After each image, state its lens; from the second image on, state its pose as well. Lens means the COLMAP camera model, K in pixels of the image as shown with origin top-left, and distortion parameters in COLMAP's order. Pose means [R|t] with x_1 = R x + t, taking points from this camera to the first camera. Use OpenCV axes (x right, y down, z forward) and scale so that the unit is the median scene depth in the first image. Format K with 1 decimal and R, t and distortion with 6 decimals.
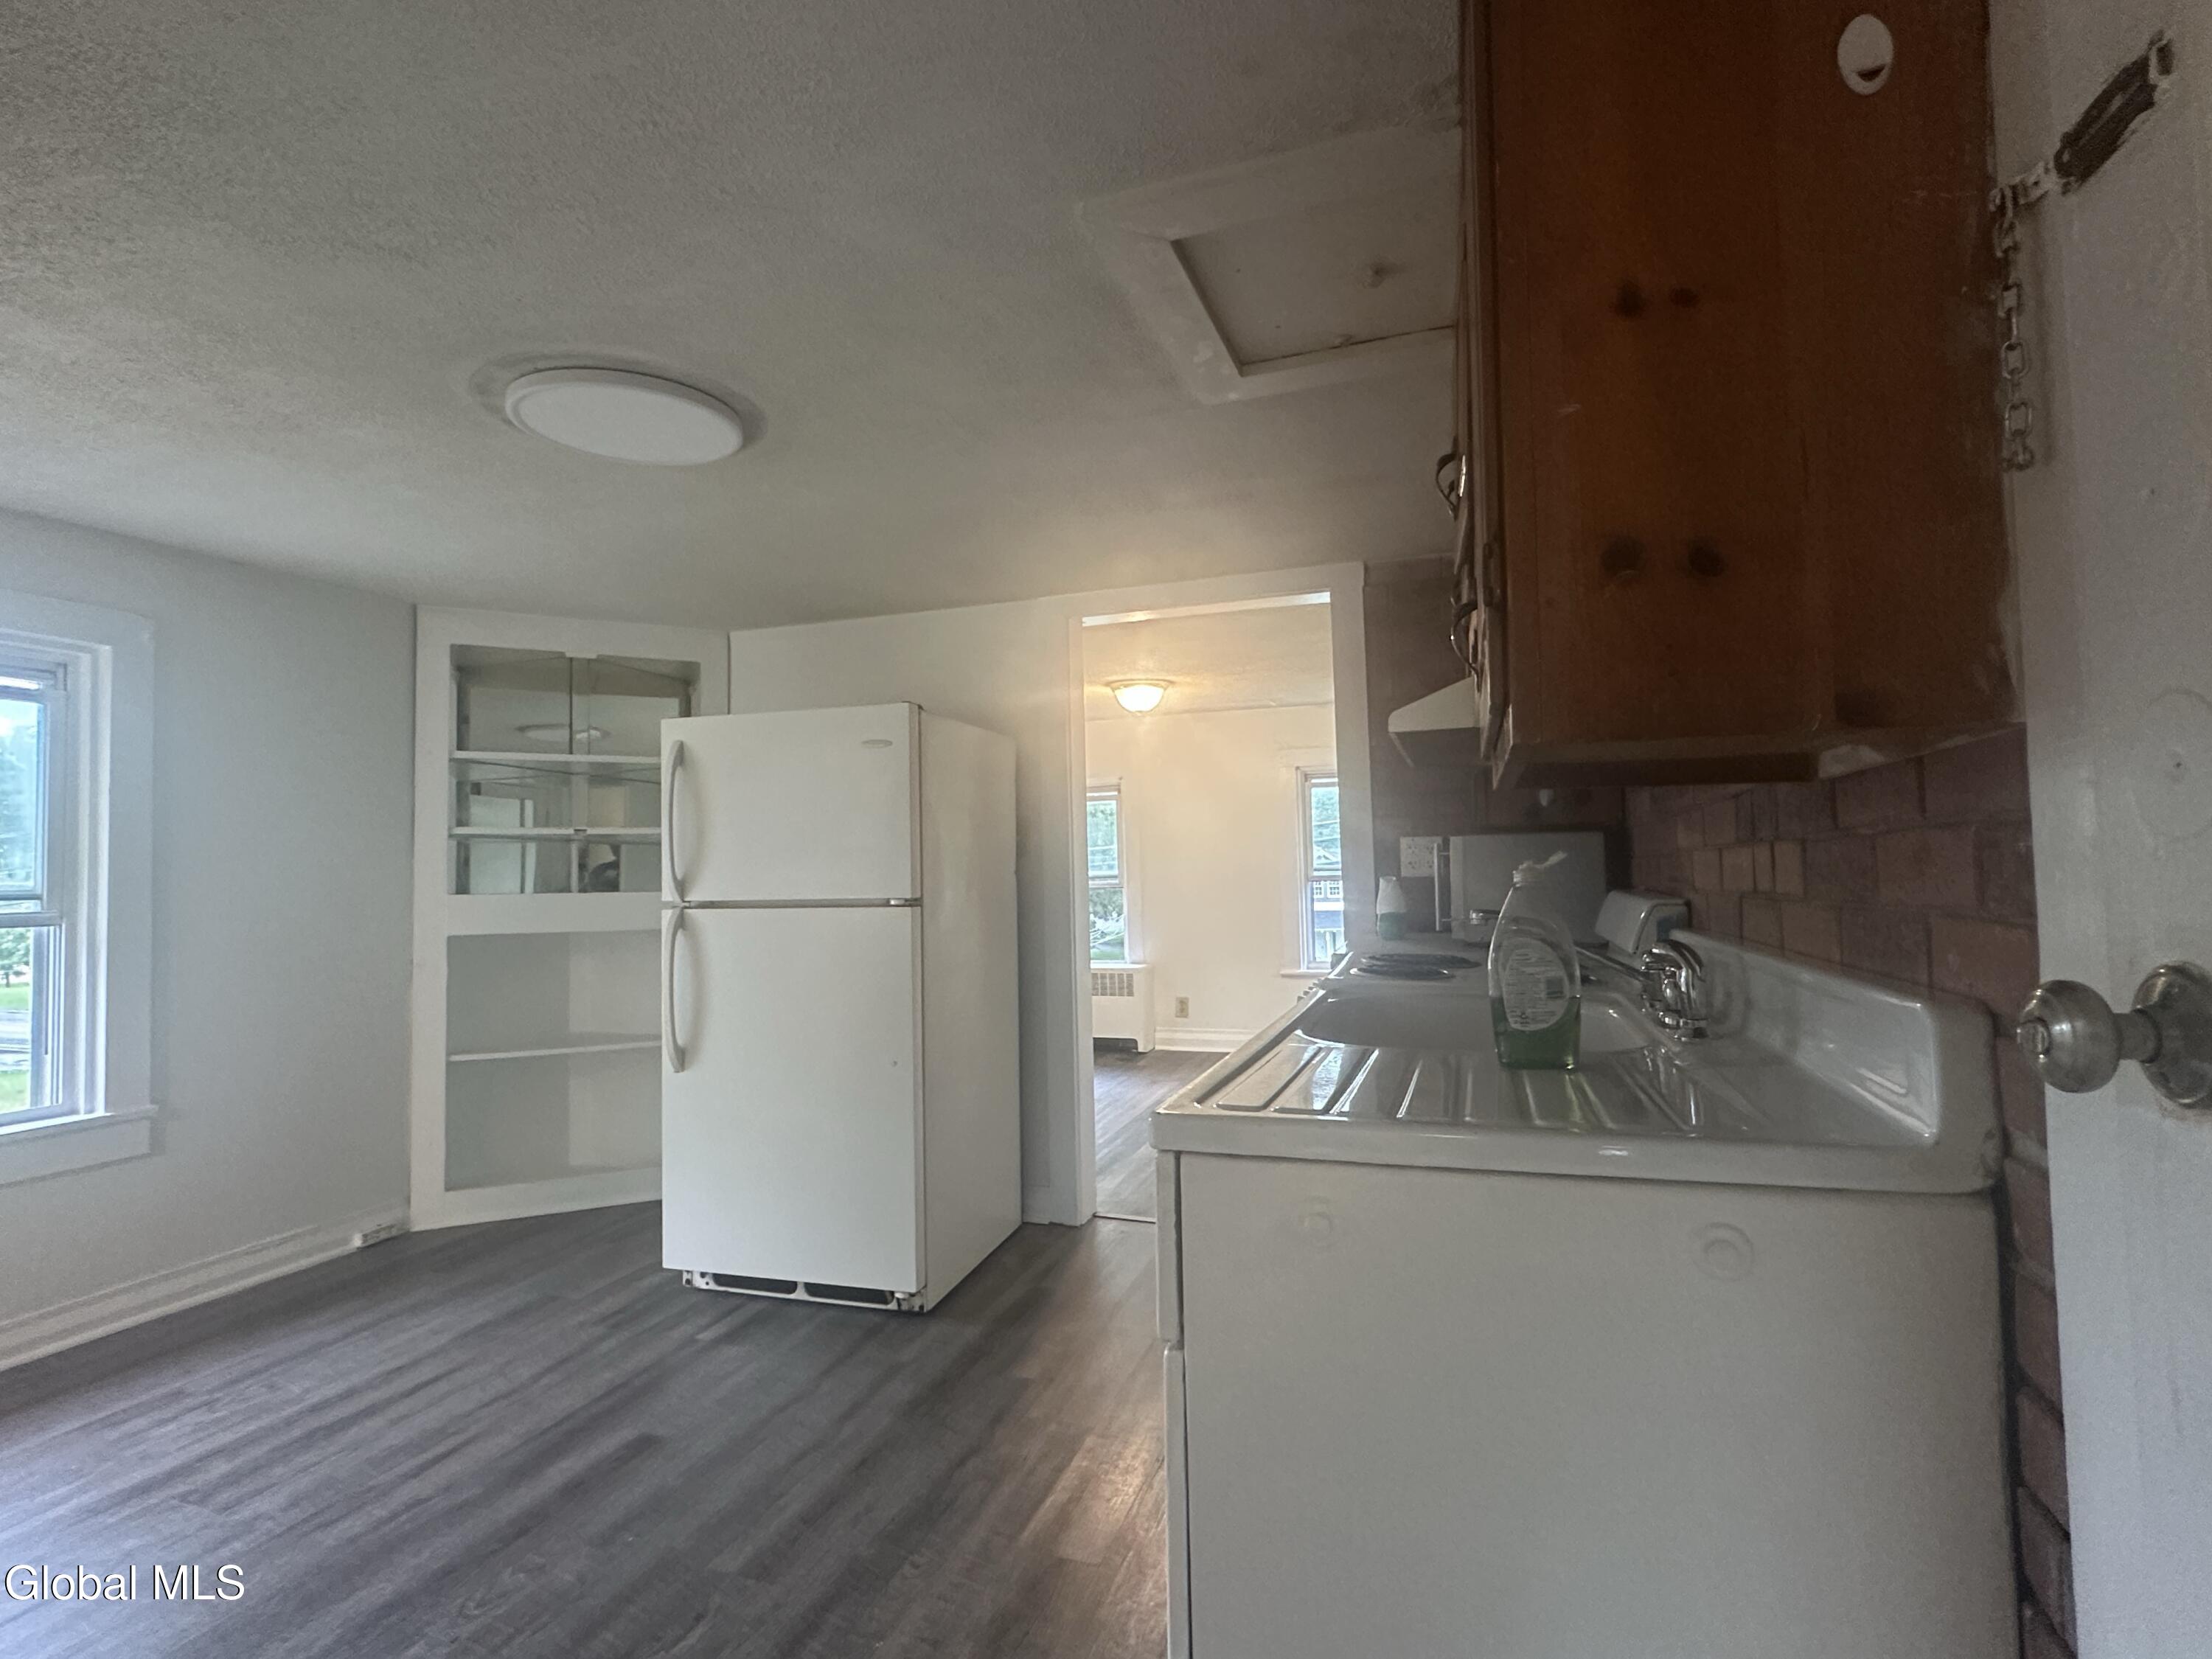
lens RADIAL K [[1088.8, 0, 1109.6], [0, 1088.8, 861.4], [0, 0, 1]] dist [-0.000293, -0.000205]
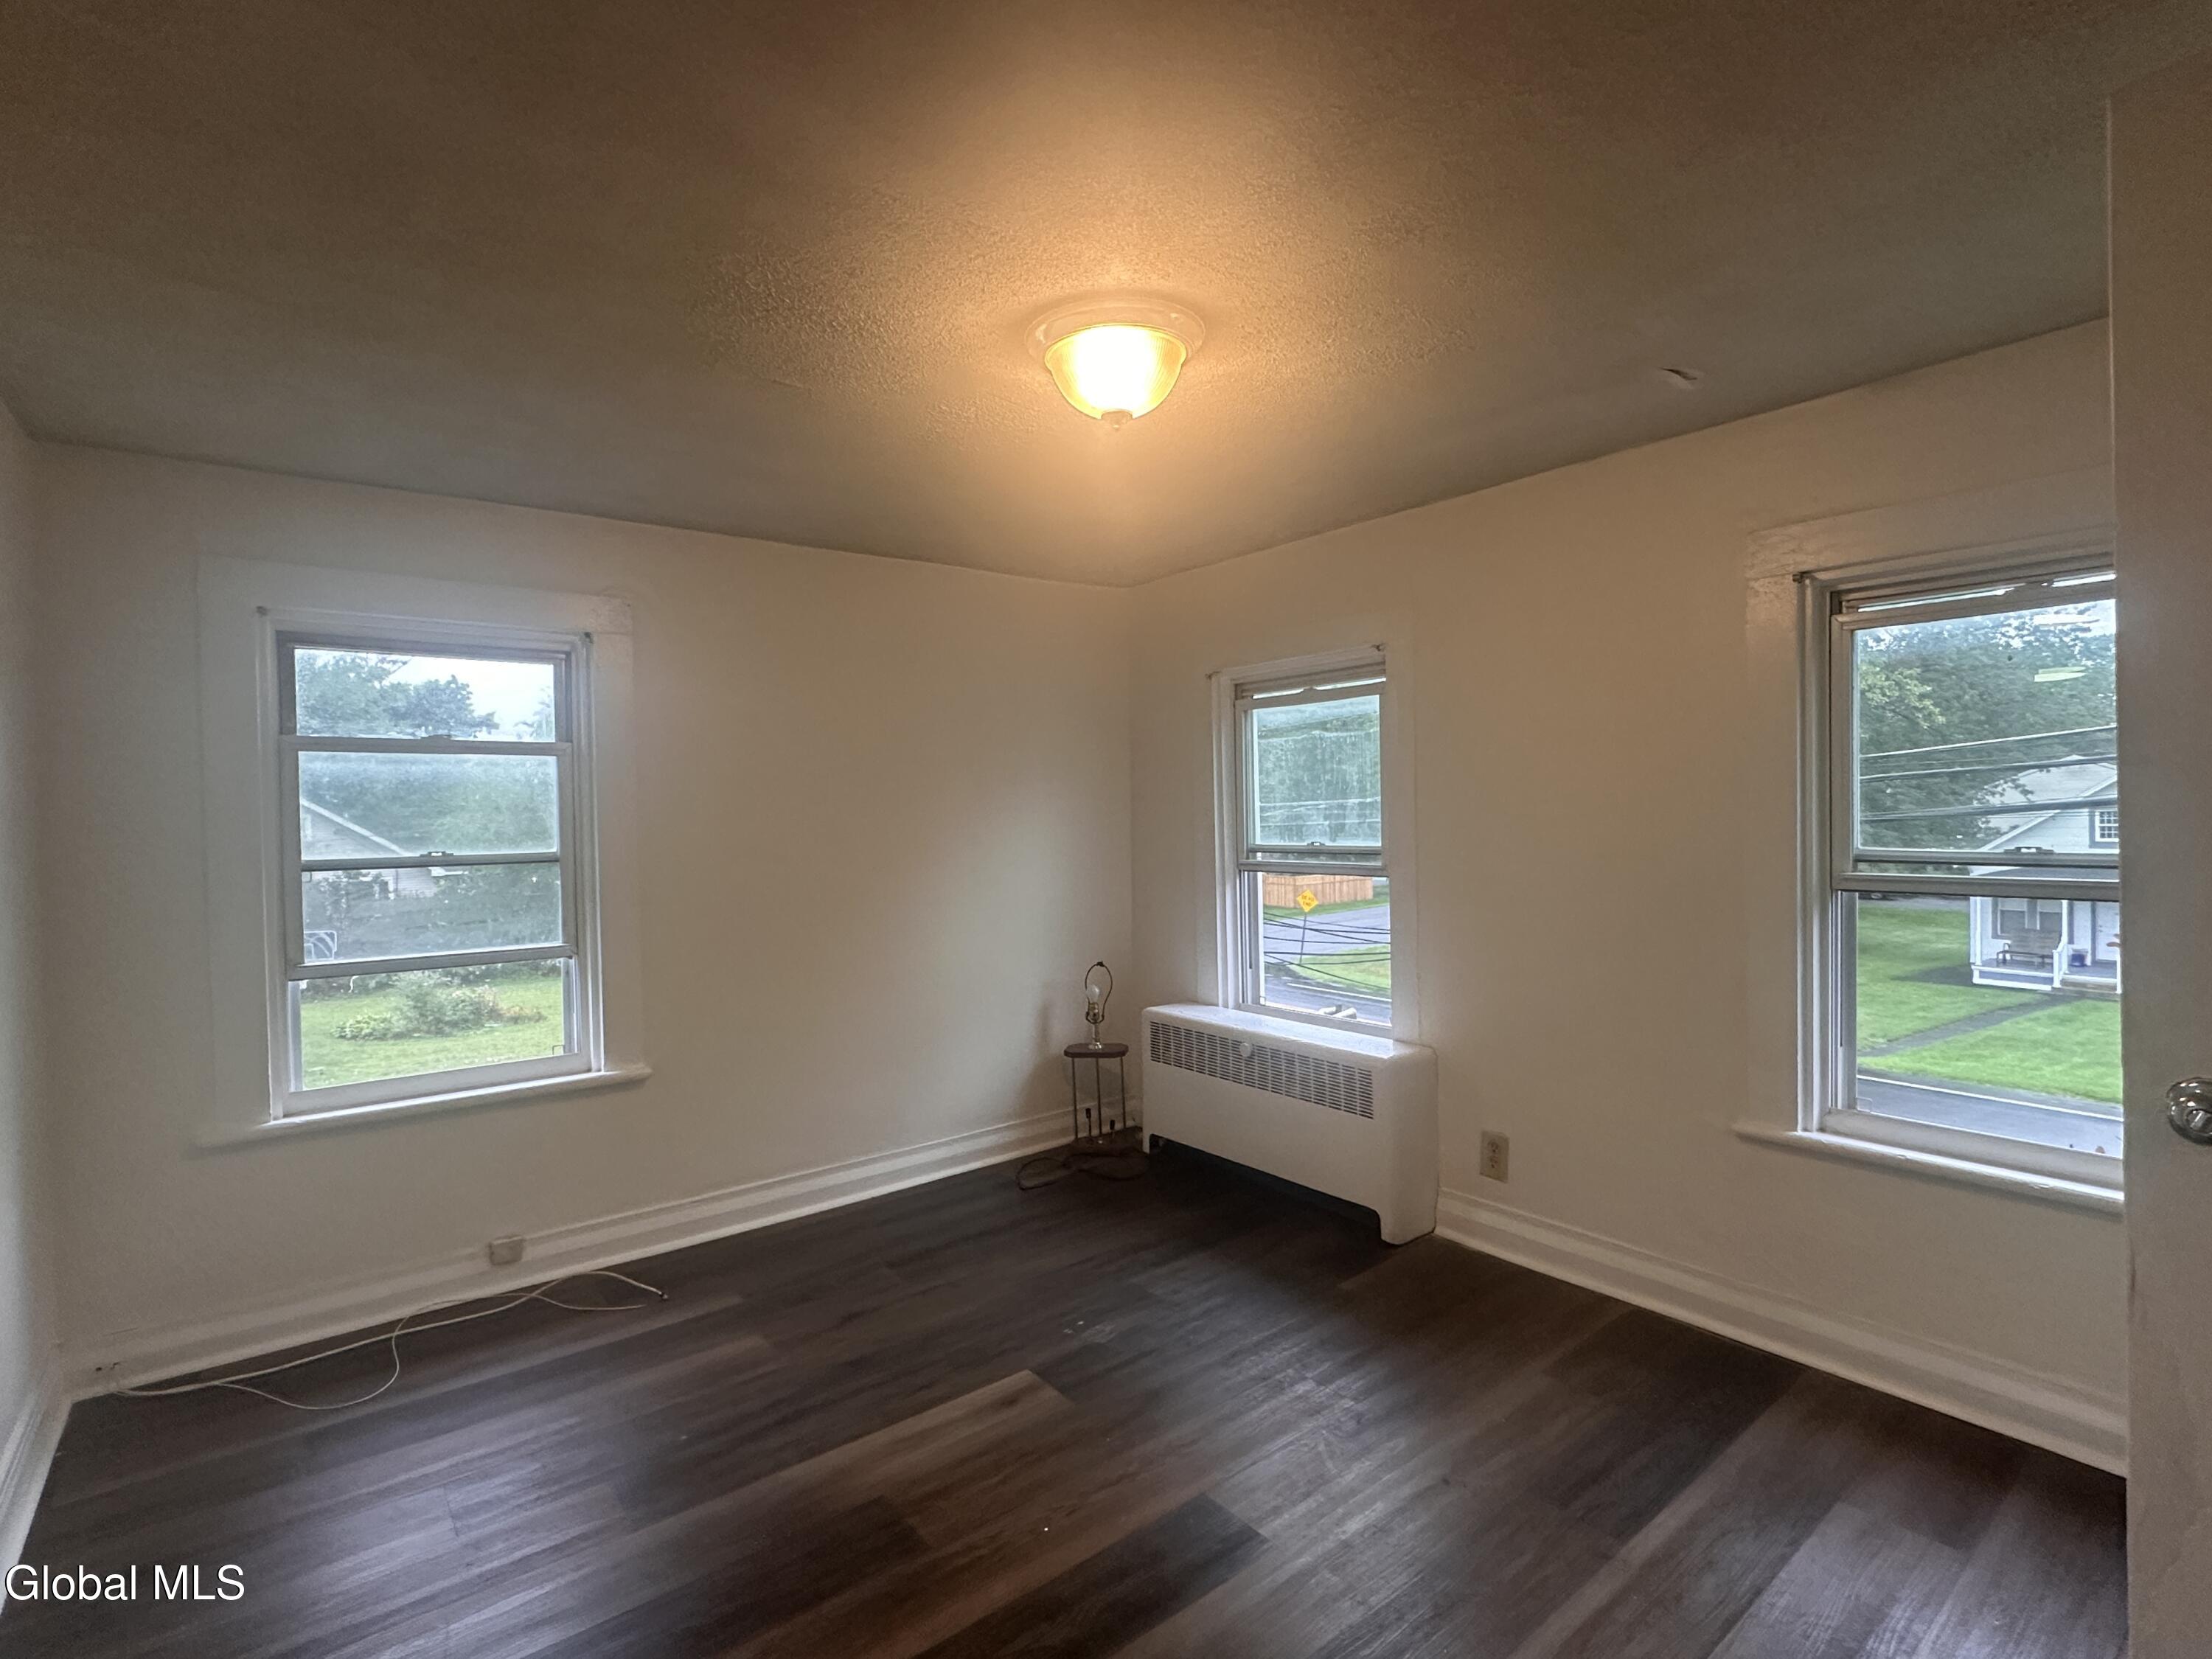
lens RADIAL K [[1078.2, 0, 1106.0], [0, 1078.2, 829.5], [0, 0, 1]] dist [-0.001731, -0.000584]
pose [[0.829320, 0.019032, -0.558449, 0.177206], [0.010777, 0.998689, 0.050039, -0.021945], [0.558670, -0.047517, 0.828028, 0.555022]]
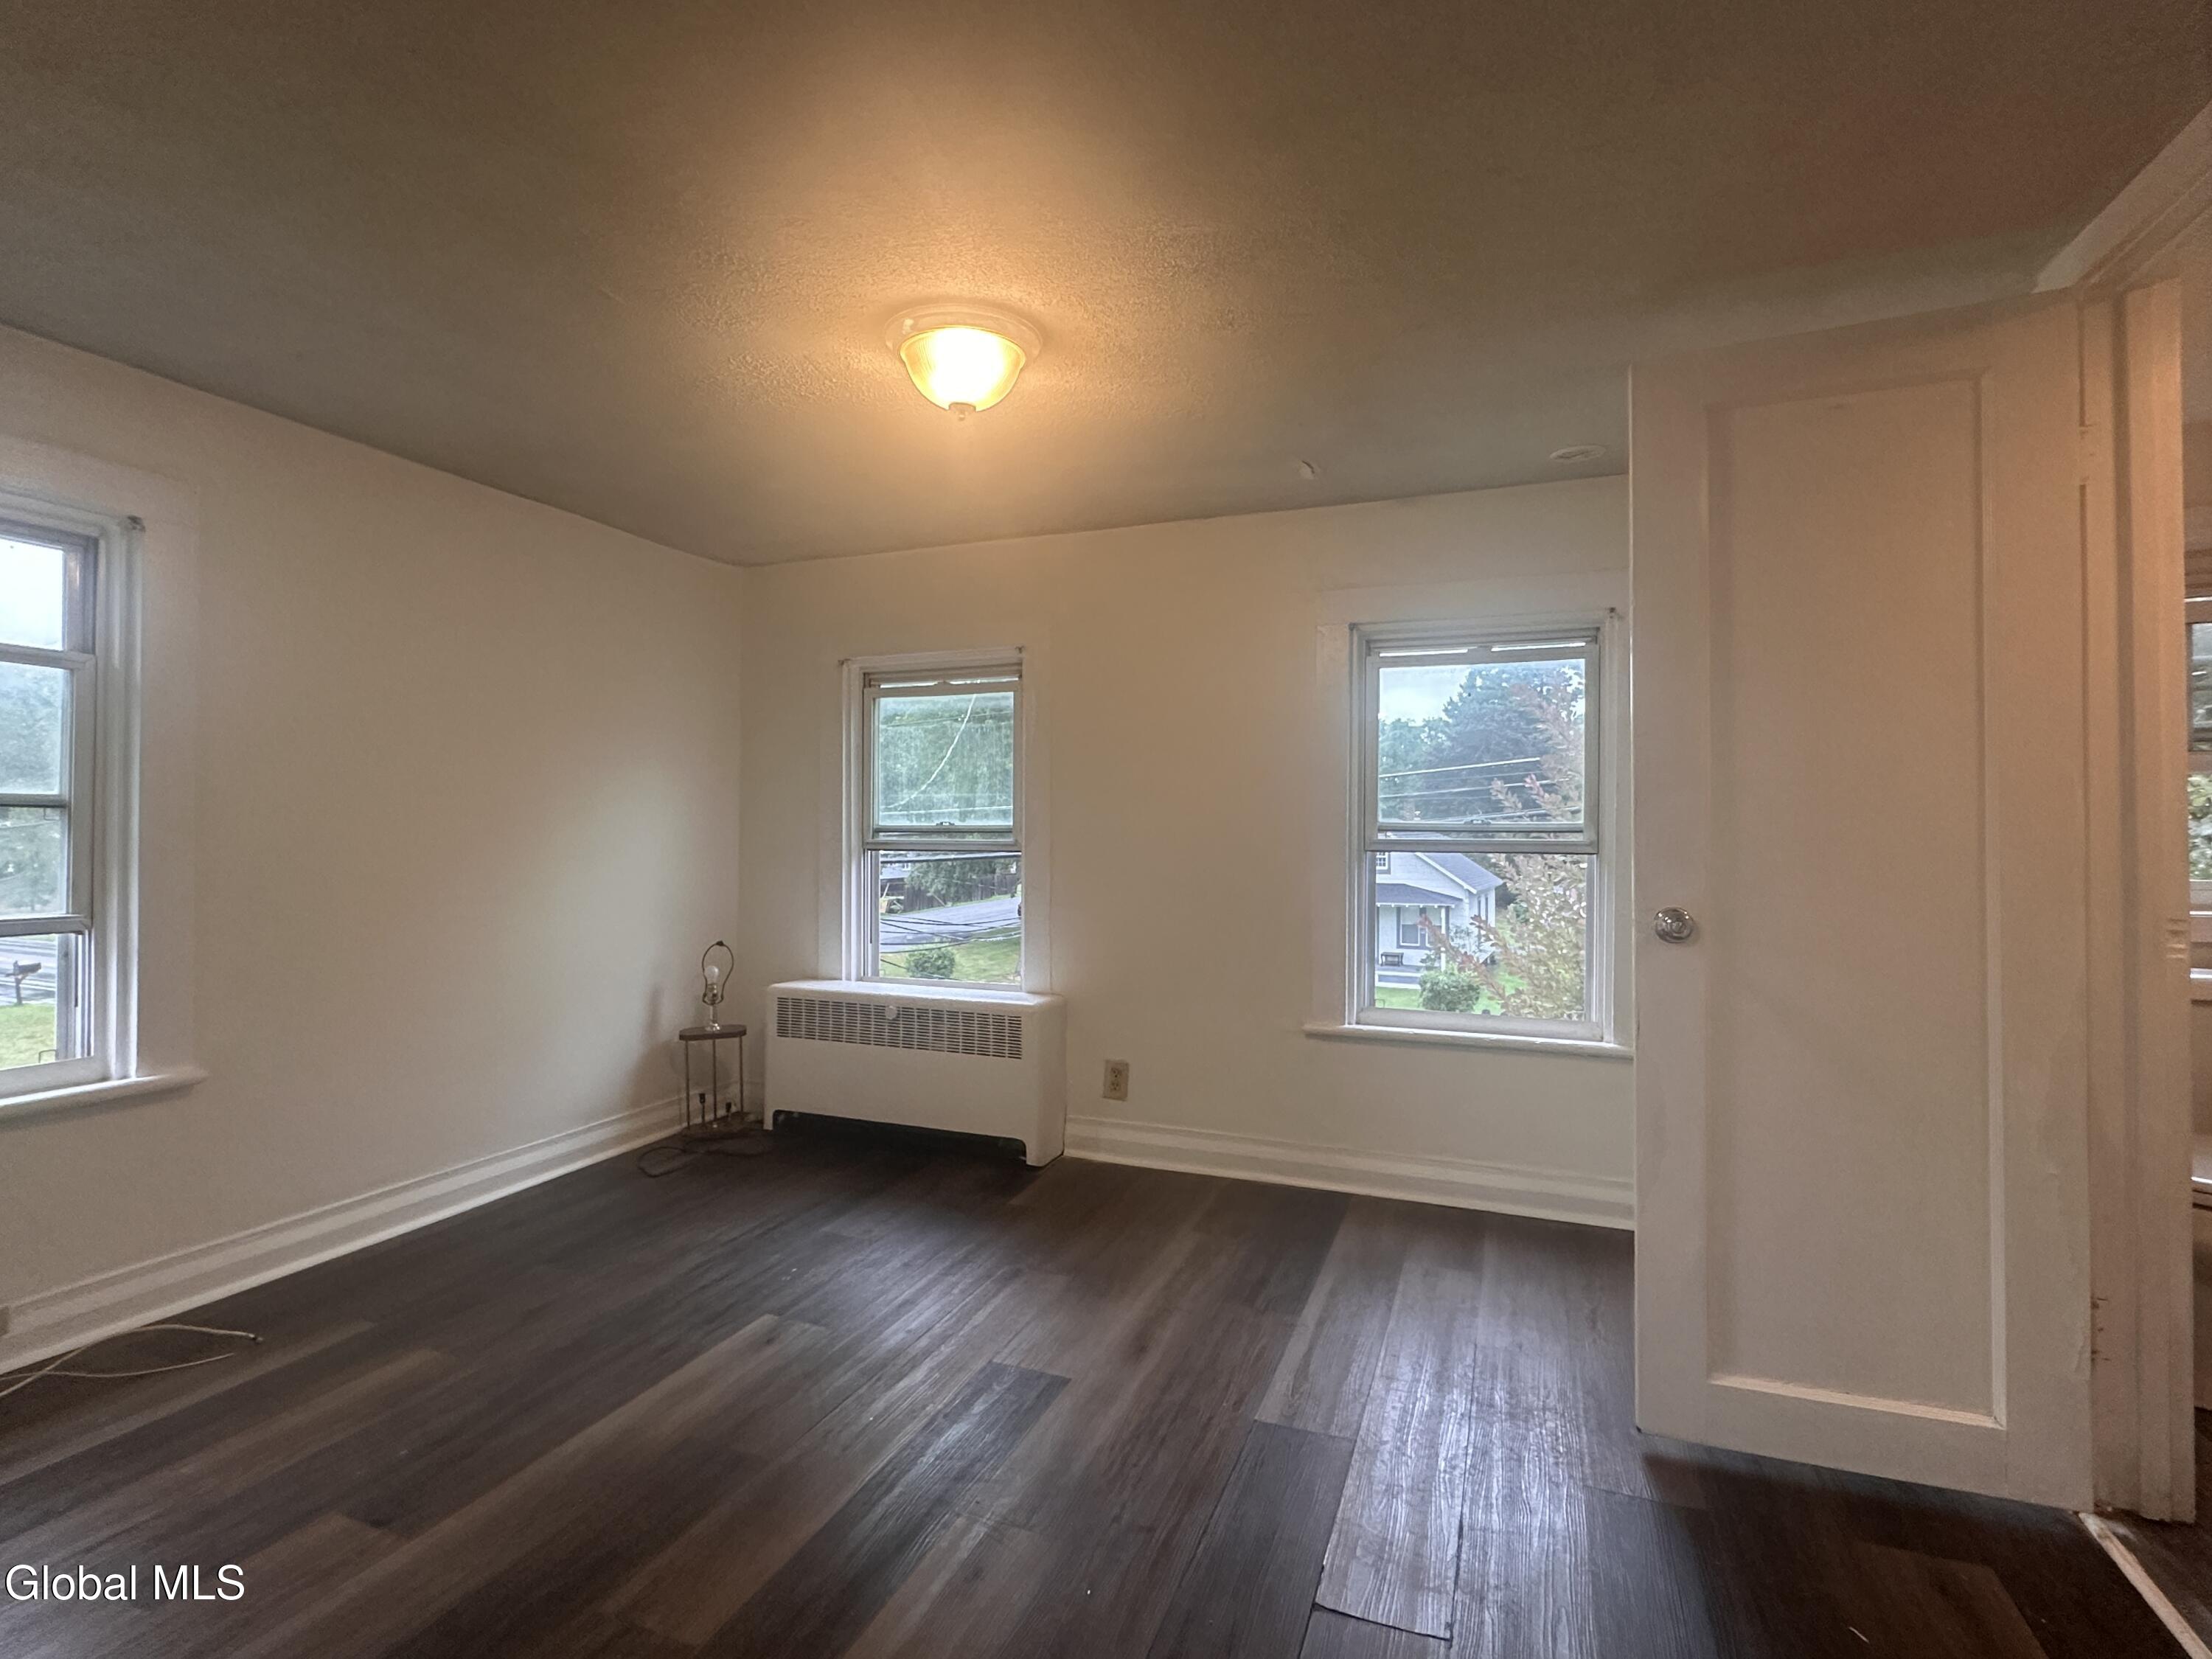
lens RADIAL K [[1078.2, 0, 1106.0], [0, 1078.2, 829.5], [0, 0, 1]] dist [-0.001731, -0.000584]
pose [[0.997794, 0.030230, -0.059108, 0.088638], [-0.029251, 0.999421, 0.017363, 0.003026], [0.059599, -0.015596, 0.998101, 0.476841]]
